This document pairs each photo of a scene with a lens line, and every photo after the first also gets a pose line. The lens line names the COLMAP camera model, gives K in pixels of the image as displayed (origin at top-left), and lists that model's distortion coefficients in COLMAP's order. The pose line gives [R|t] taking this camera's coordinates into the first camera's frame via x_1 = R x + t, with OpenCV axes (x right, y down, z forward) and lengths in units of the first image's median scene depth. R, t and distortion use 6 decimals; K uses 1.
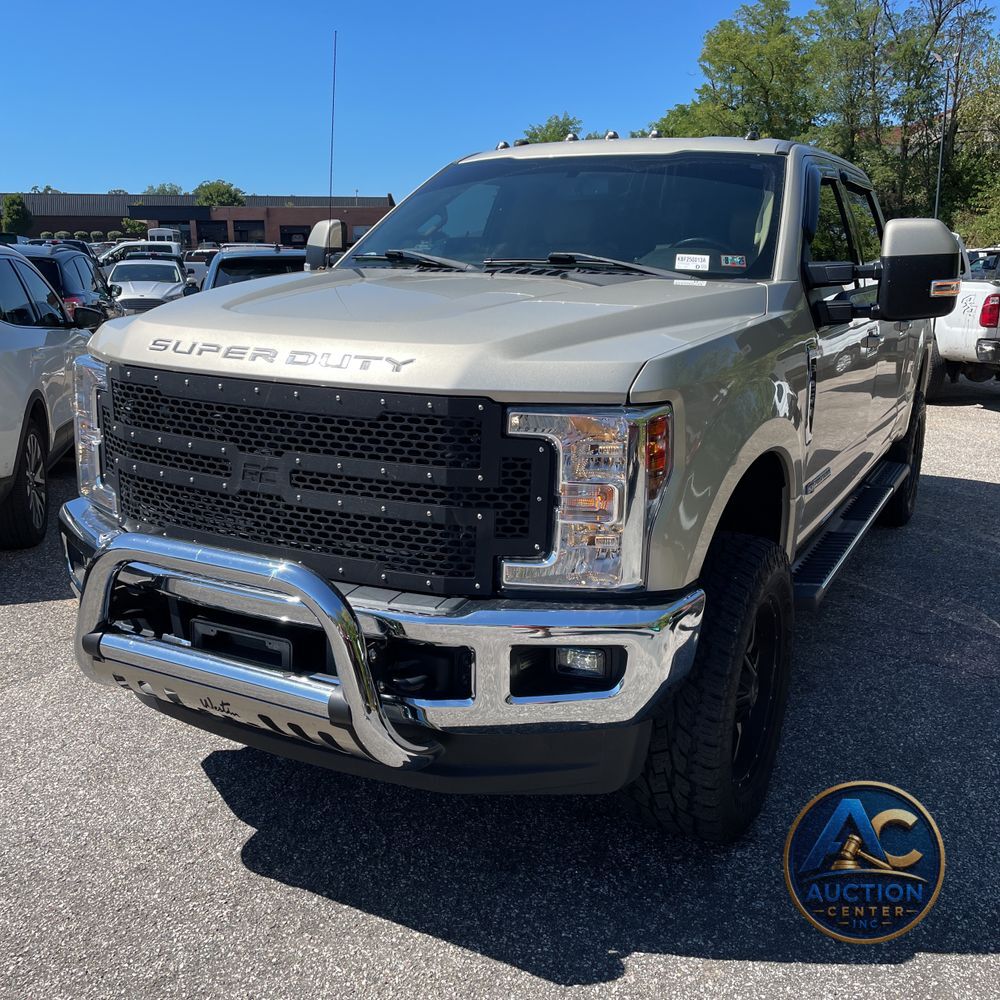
lens RADIAL K [[986.5, 0, 500.0], [0, 986.5, 500.0], [0, 0, 1]] dist [0.092363, -0.128657]
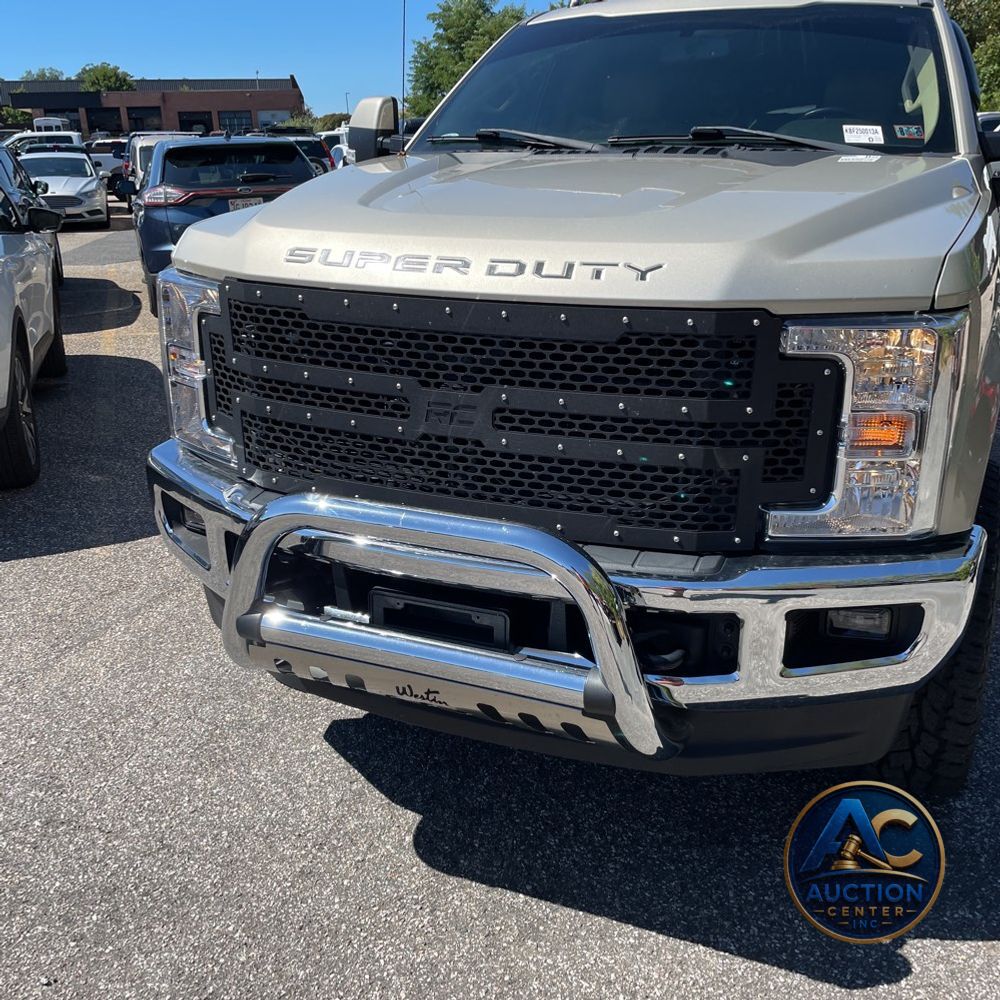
lens RADIAL K [[986.5, 0, 500.0], [0, 986.5, 500.0], [0, 0, 1]] dist [0.092363, -0.128657]
pose [[0.995824, -0.049694, 0.076589, -0.256926], [0.041347, 0.993403, 0.106965, -0.039753], [-0.081399, -0.103352, 0.991309, 0.173817]]
